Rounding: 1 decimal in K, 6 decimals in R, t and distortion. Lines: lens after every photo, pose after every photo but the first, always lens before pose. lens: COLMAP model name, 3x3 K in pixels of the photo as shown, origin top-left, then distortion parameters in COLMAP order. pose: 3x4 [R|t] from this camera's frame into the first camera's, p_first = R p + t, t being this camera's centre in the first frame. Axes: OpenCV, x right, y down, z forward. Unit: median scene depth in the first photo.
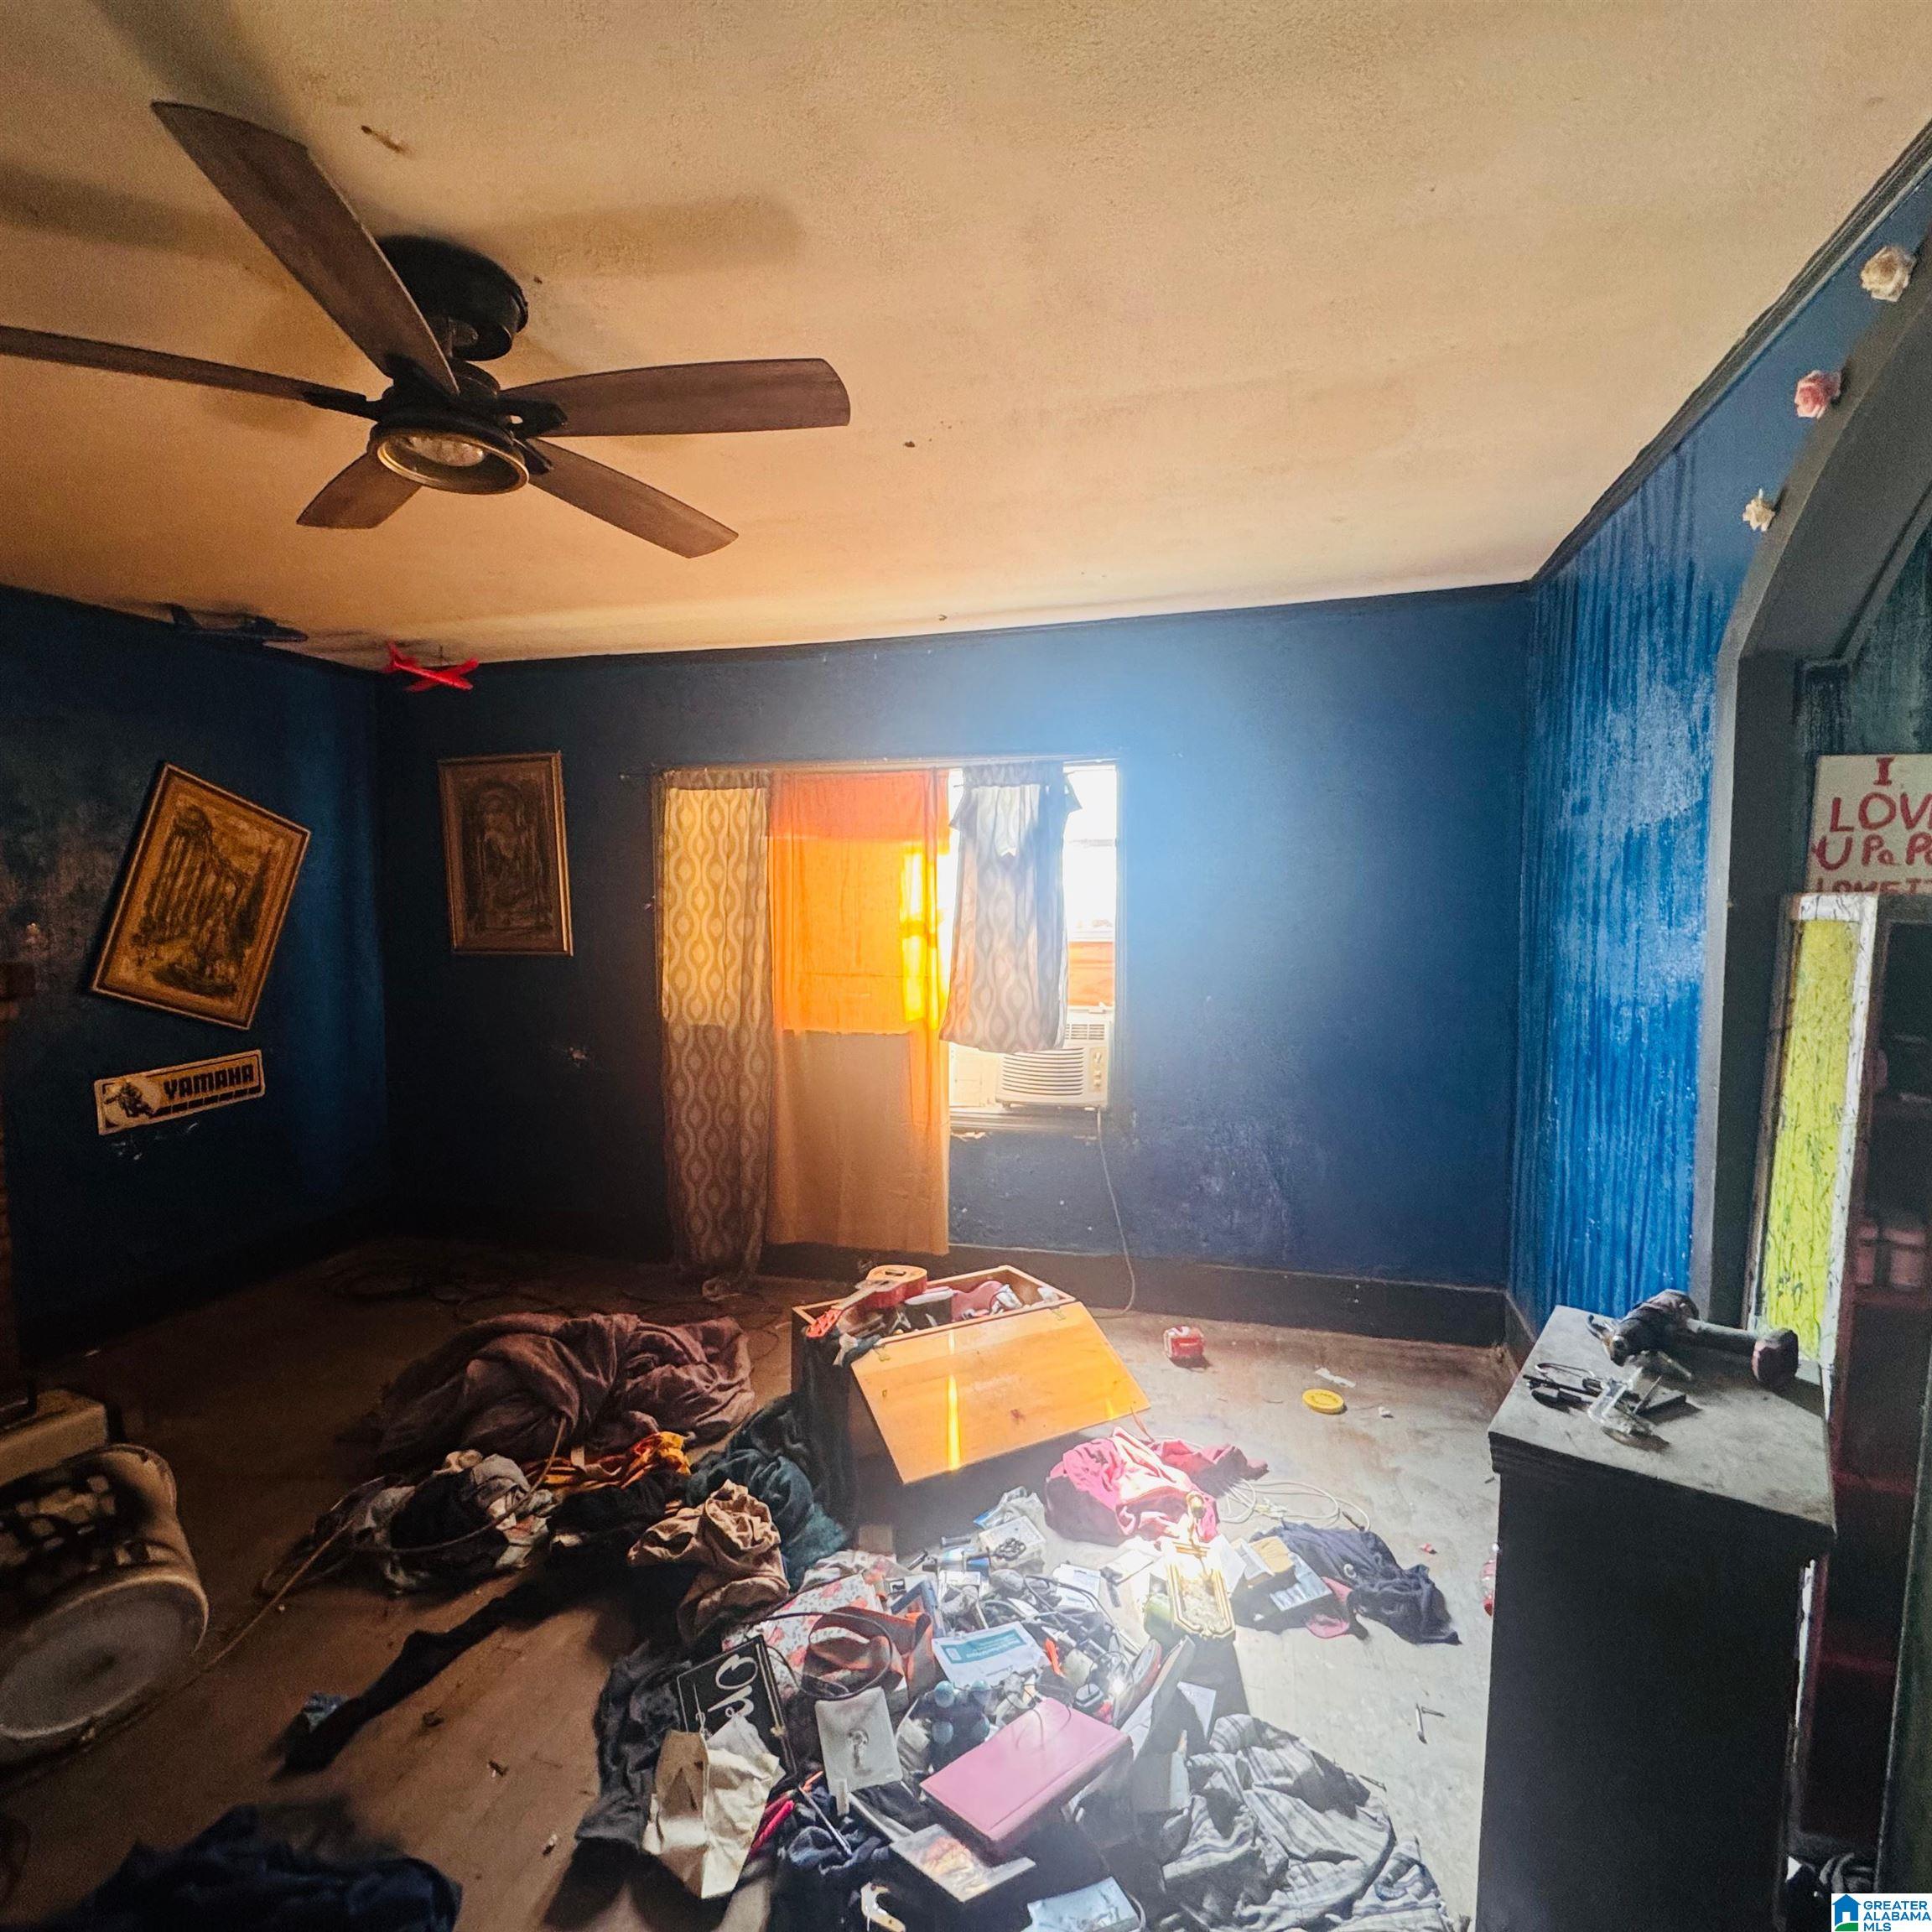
lens RADIAL K [[1030.3, 0, 964.6], [0, 1030.3, 963.6], [0, 0, 1]] dist [-0.002499, 0.000446]
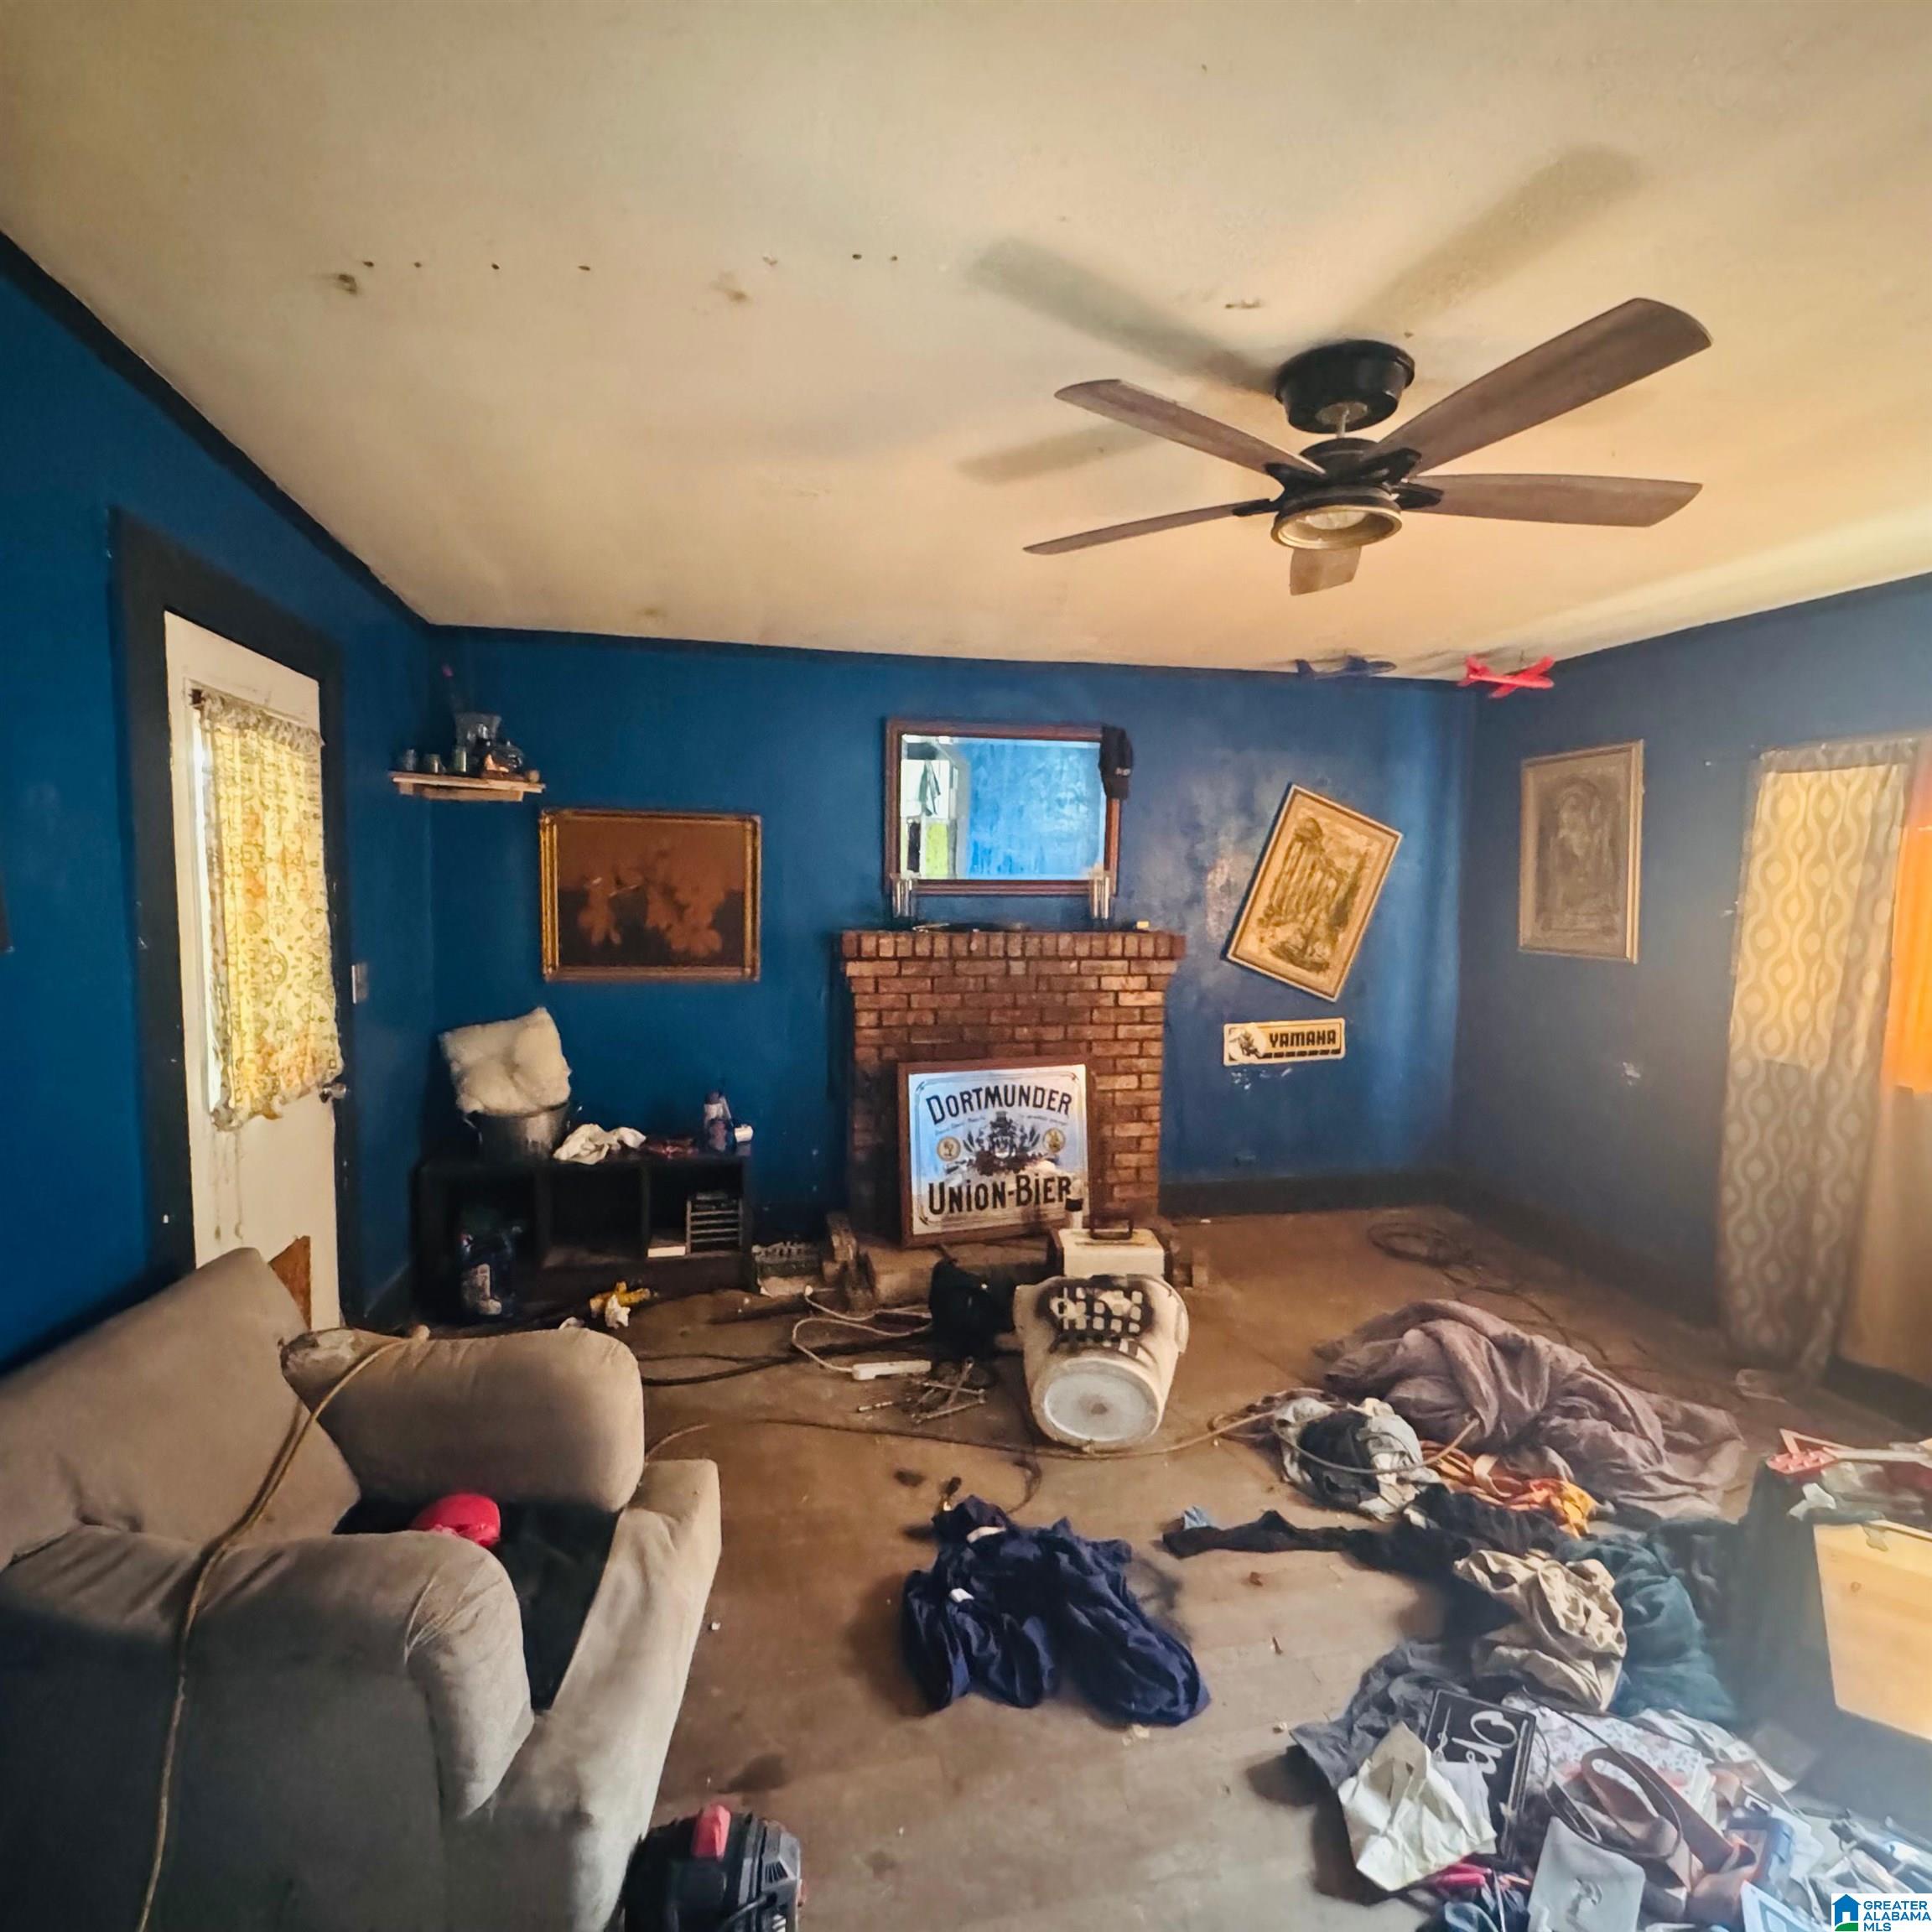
lens RADIAL K [[1030.3, 0, 964.3], [0, 1030.3, 967.7], [0, 0, 1]] dist [-0.002499, 0.000446]
pose [[0.468170, 0.090263, -0.879016, 0.208808], [-0.077109, 0.995148, 0.061120, -0.019791], [0.880267, 0.039165, 0.472859, 0.060892]]
